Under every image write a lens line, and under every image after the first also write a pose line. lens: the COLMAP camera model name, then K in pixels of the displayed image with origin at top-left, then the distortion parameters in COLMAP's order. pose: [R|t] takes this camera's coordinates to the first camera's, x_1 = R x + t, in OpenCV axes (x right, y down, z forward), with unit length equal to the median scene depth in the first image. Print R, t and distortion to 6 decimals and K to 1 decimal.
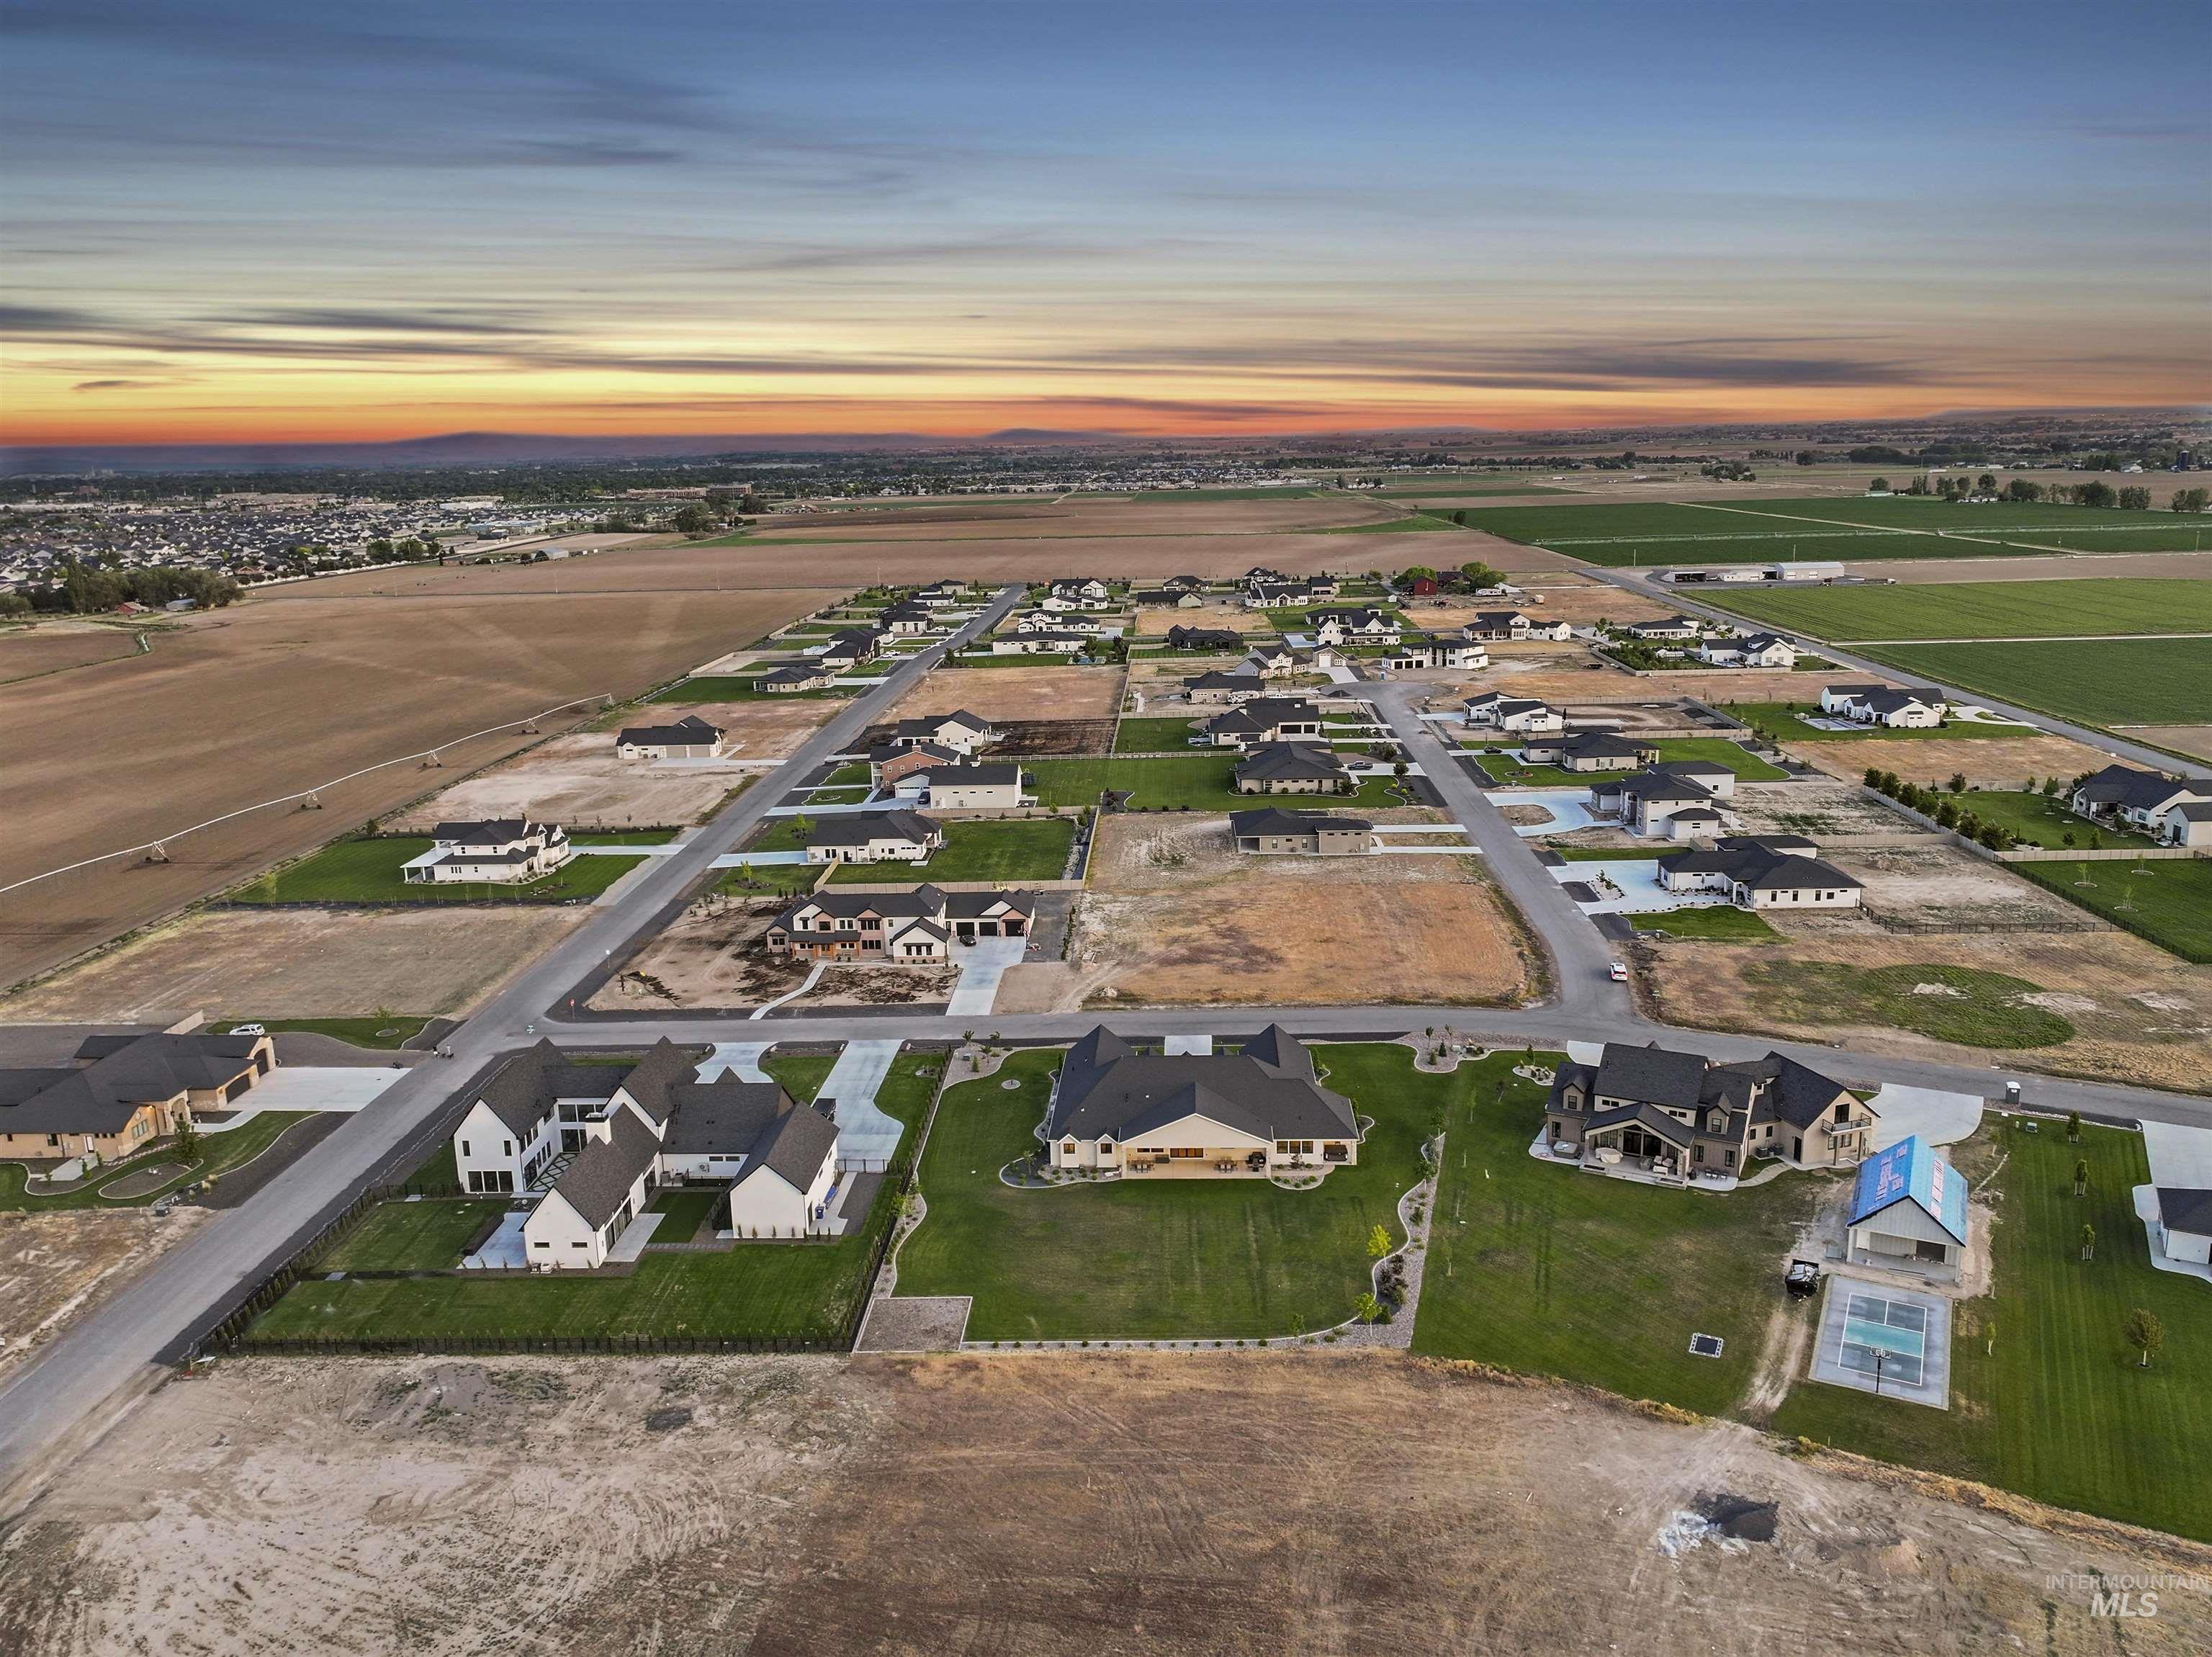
lens RADIAL K [[1633.2, 0, 1114.6], [0, 1633.2, 828.9], [0, 0, 1]] dist [0.005072, -0.000982]
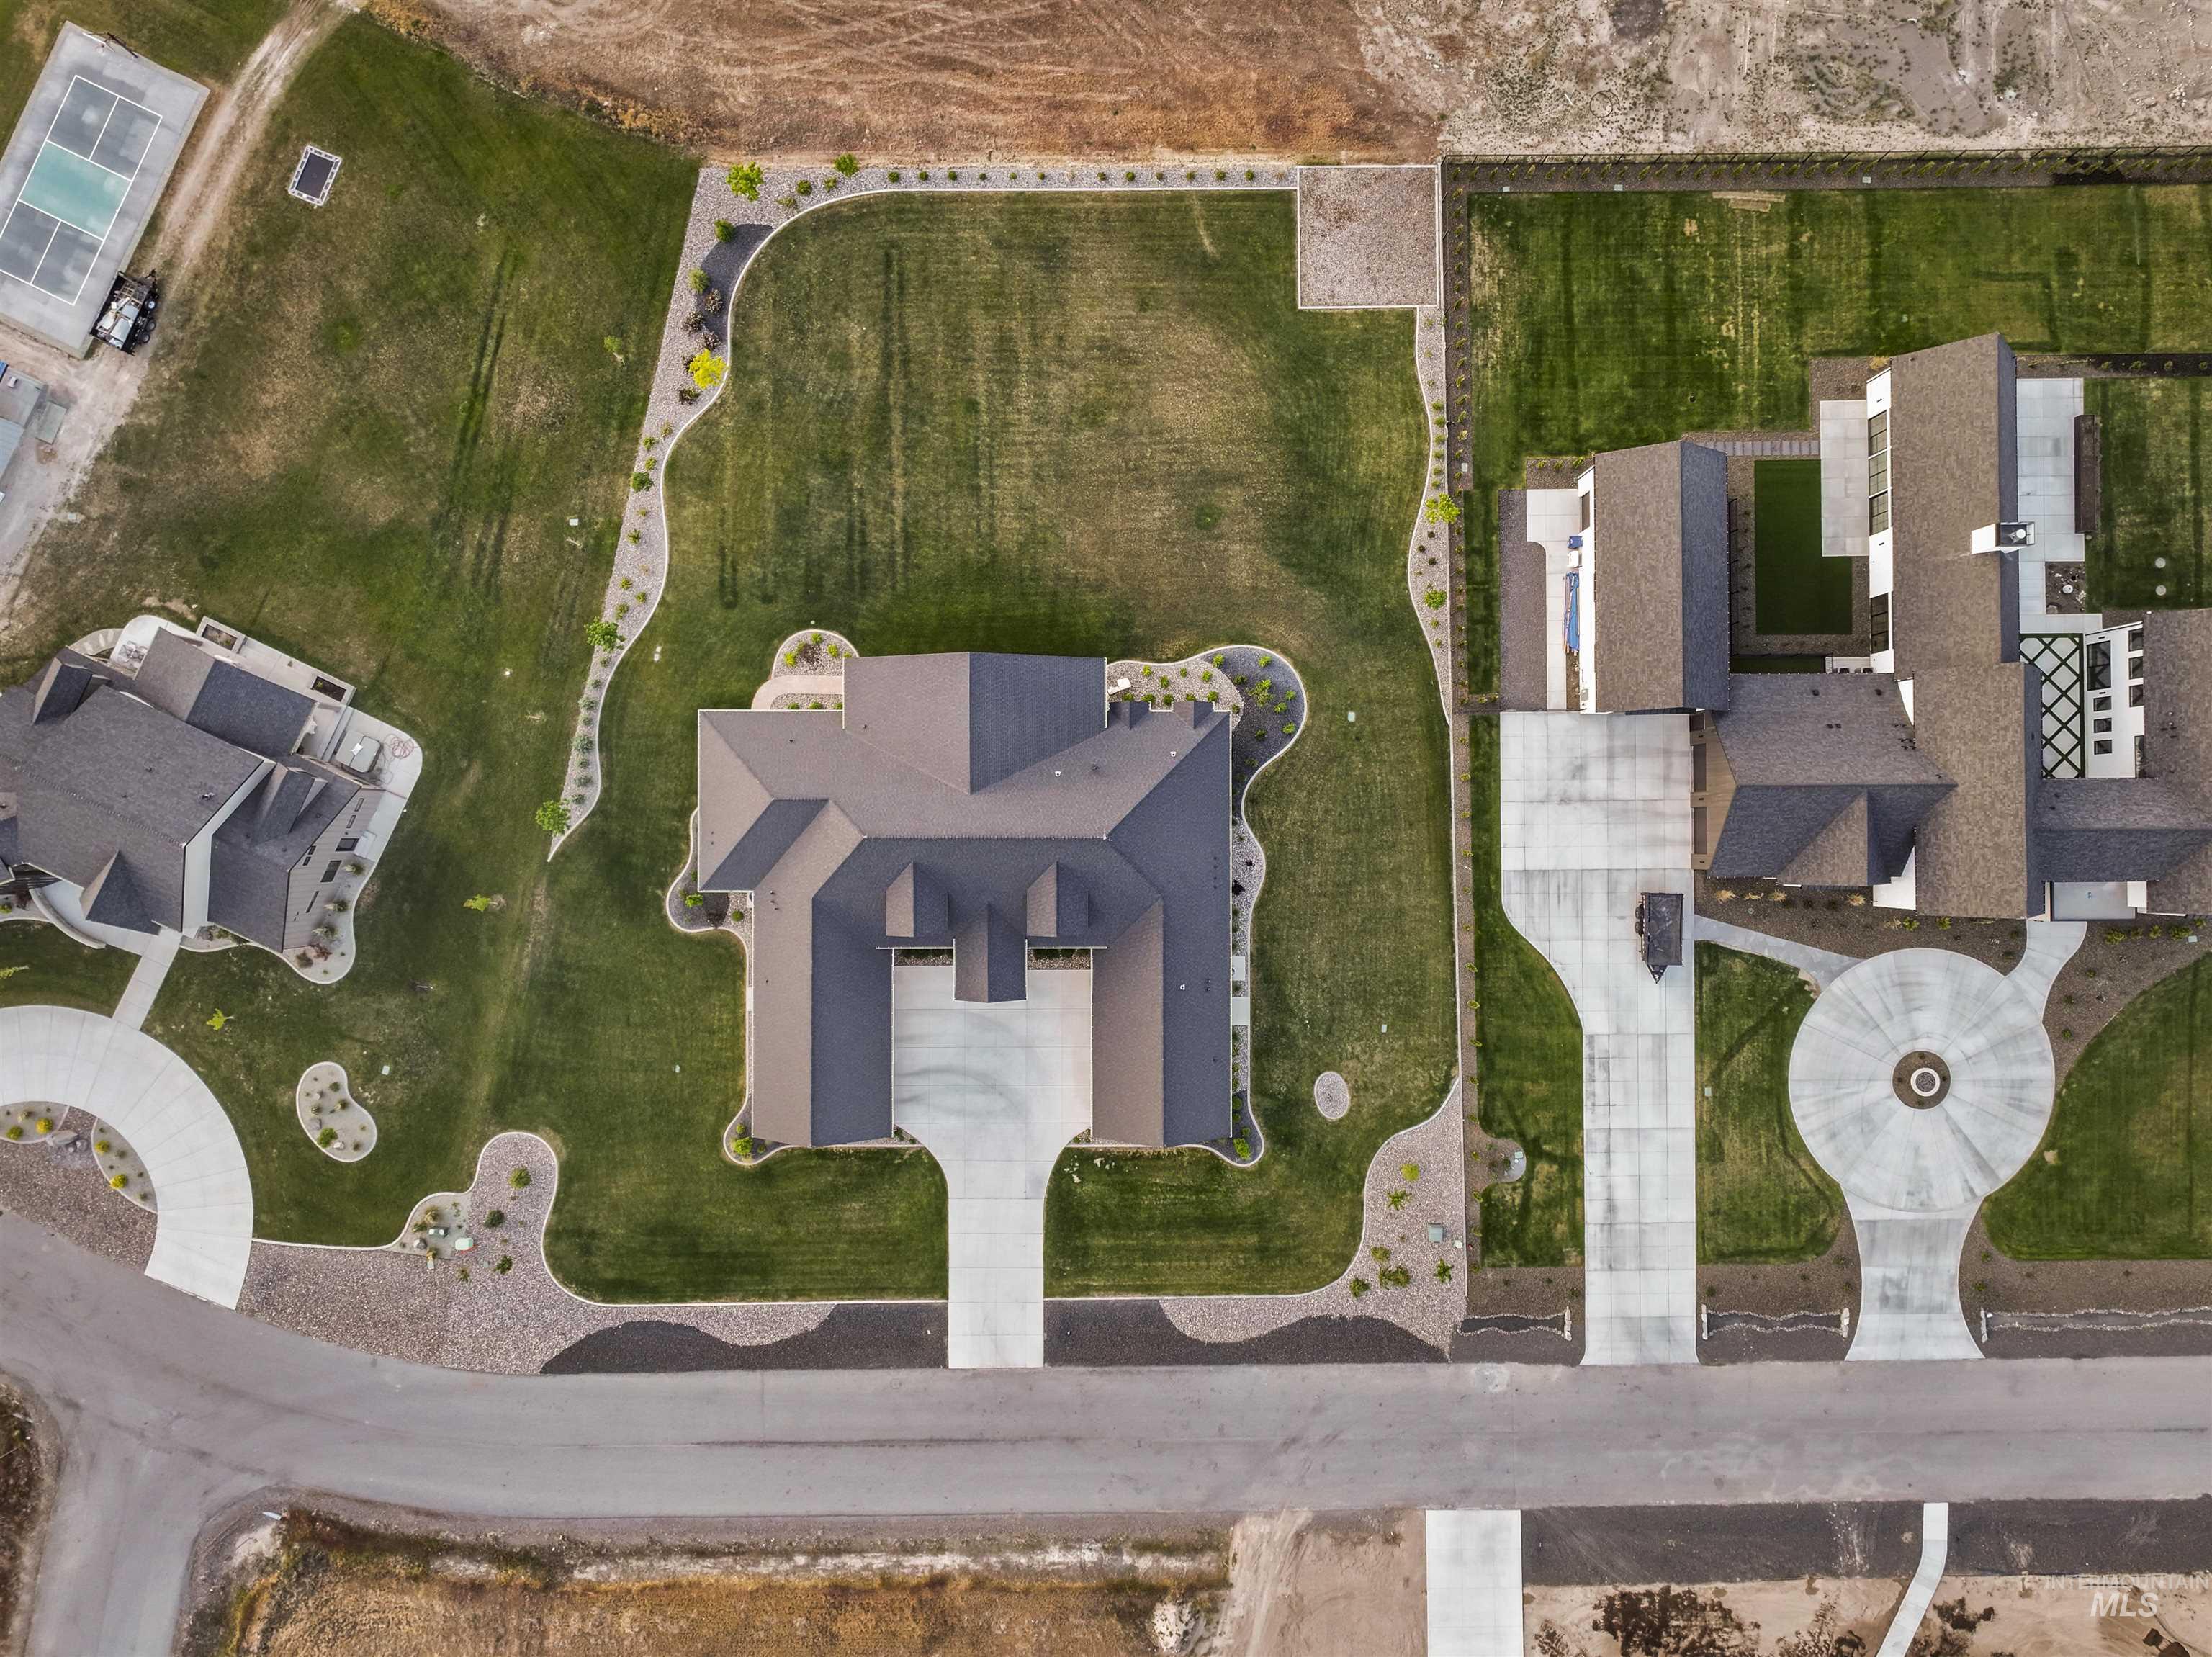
lens RADIAL K [[1584.9, 0, 1106.0], [0, 1584.9, 828.5], [0, 0, 1]] dist [0.007246, 0.005603]
pose [[-0.998652, 0.047956, 0.019874, -0.004268], [0.009479, -0.207950, 0.978094, -0.284349], [0.051038, 0.976963, 0.207215, 0.704279]]
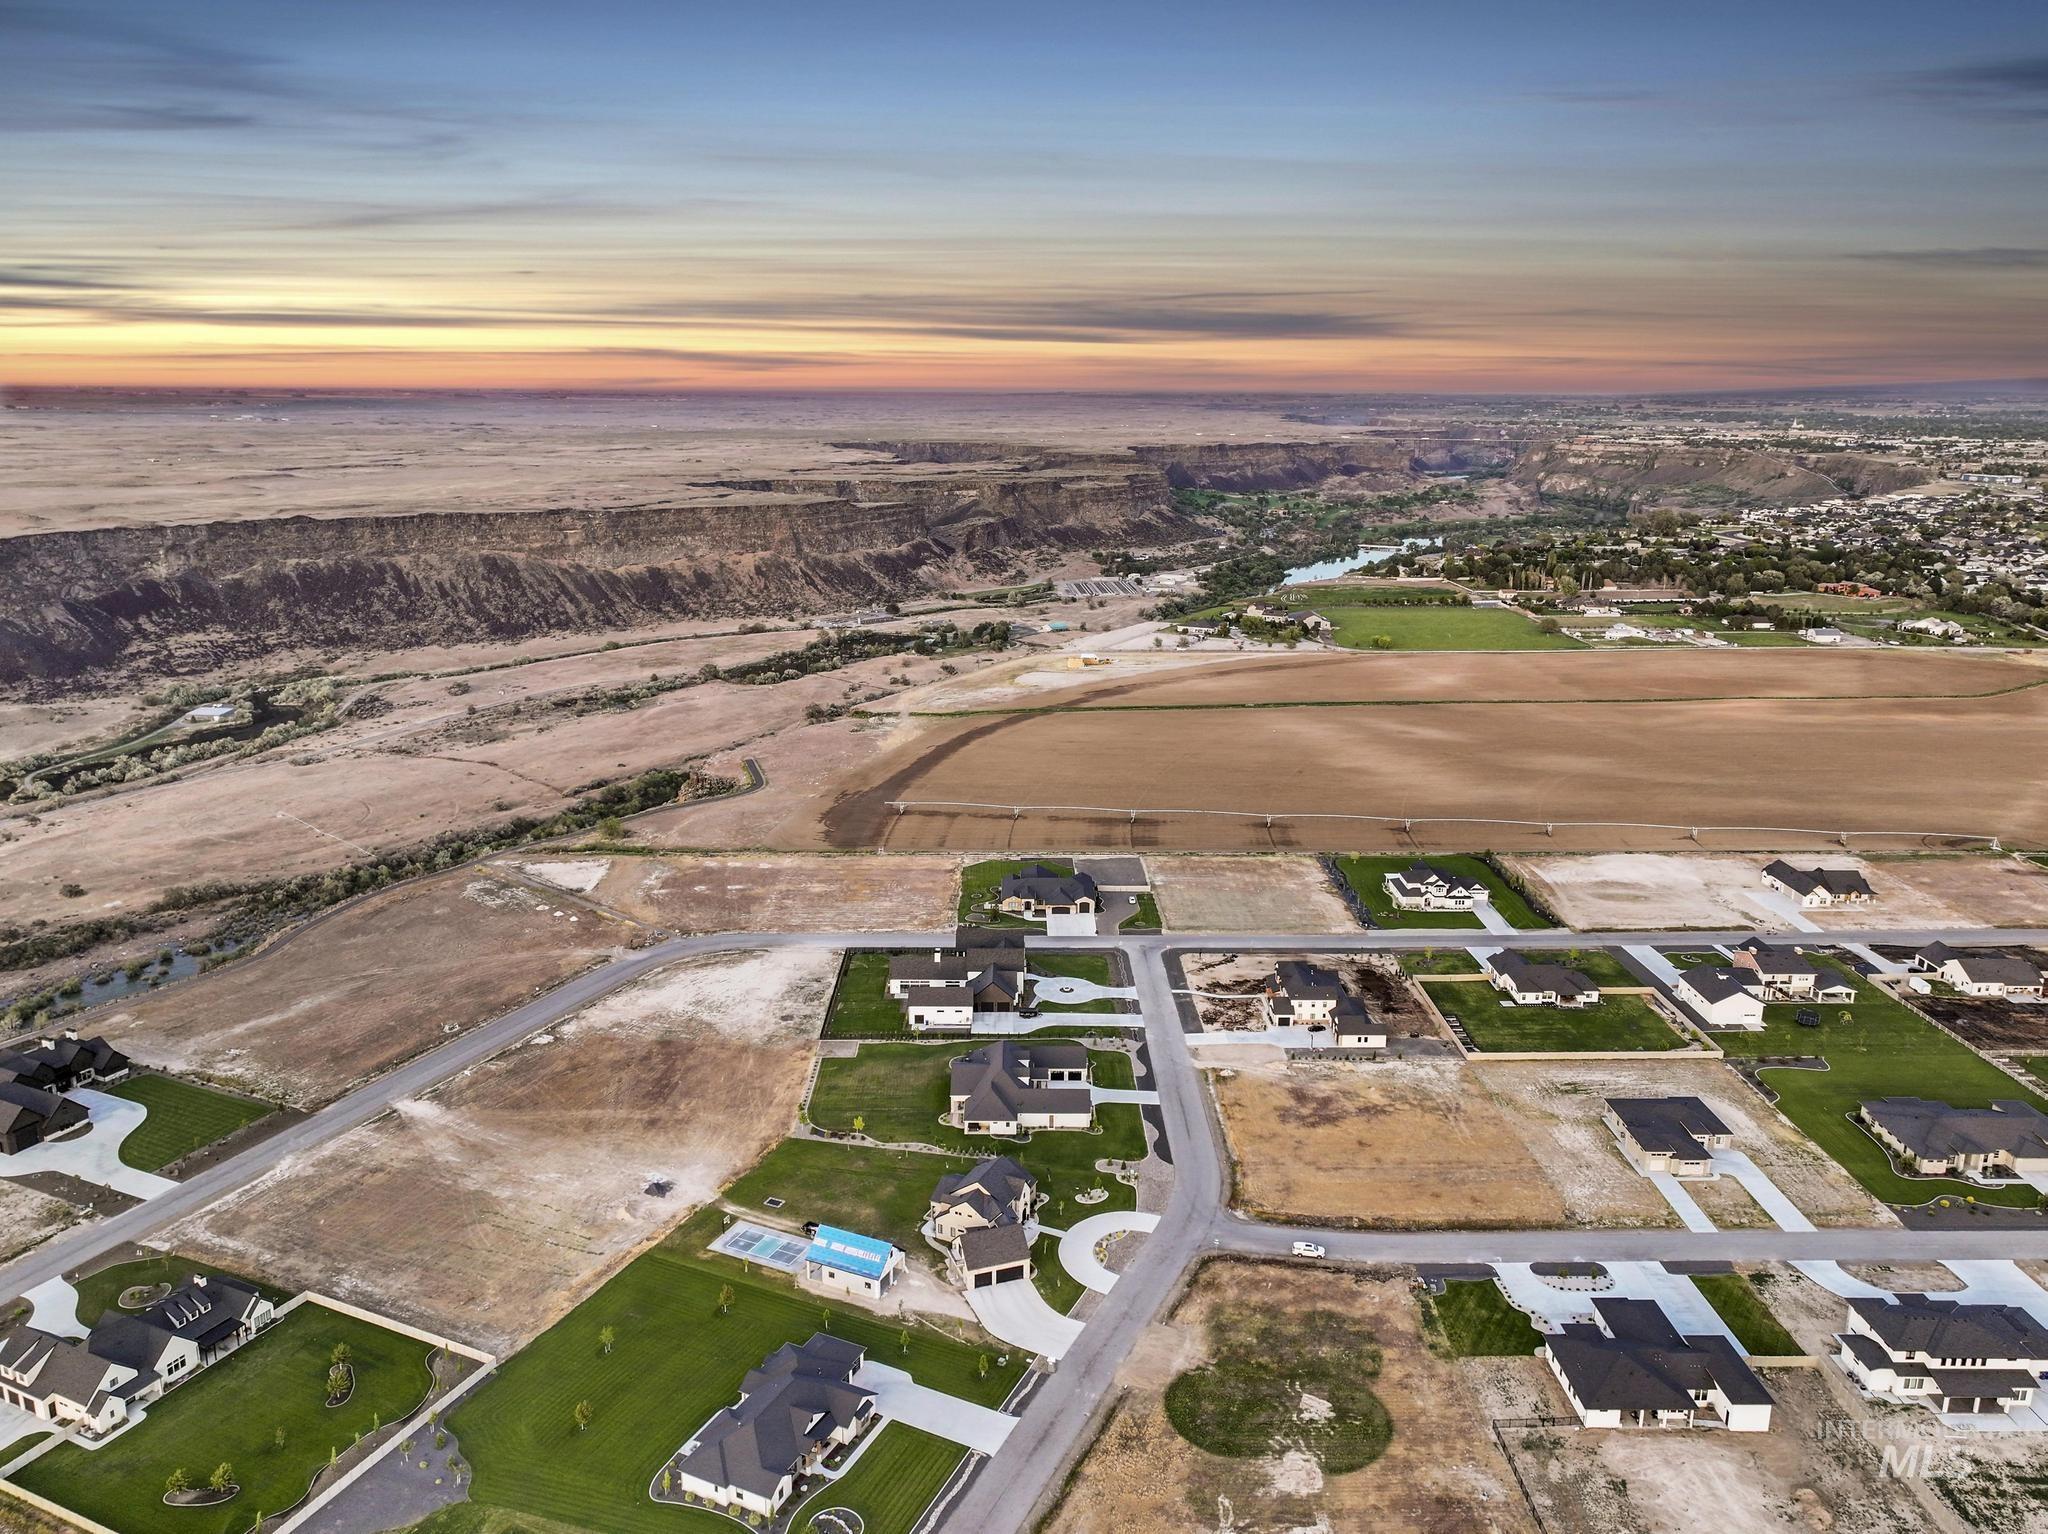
lens RADIAL K [[1475.3, 0, 1011.1], [0, 1475.3, 767.3], [0, 0, 1]] dist [0.010357, -0.004680]
pose [[0.040546, 0.267944, -0.962581, 1.306498], [-0.228197, 0.940395, 0.252156, -0.499617], [0.972770, 0.209434, 0.099273, 0.599745]]
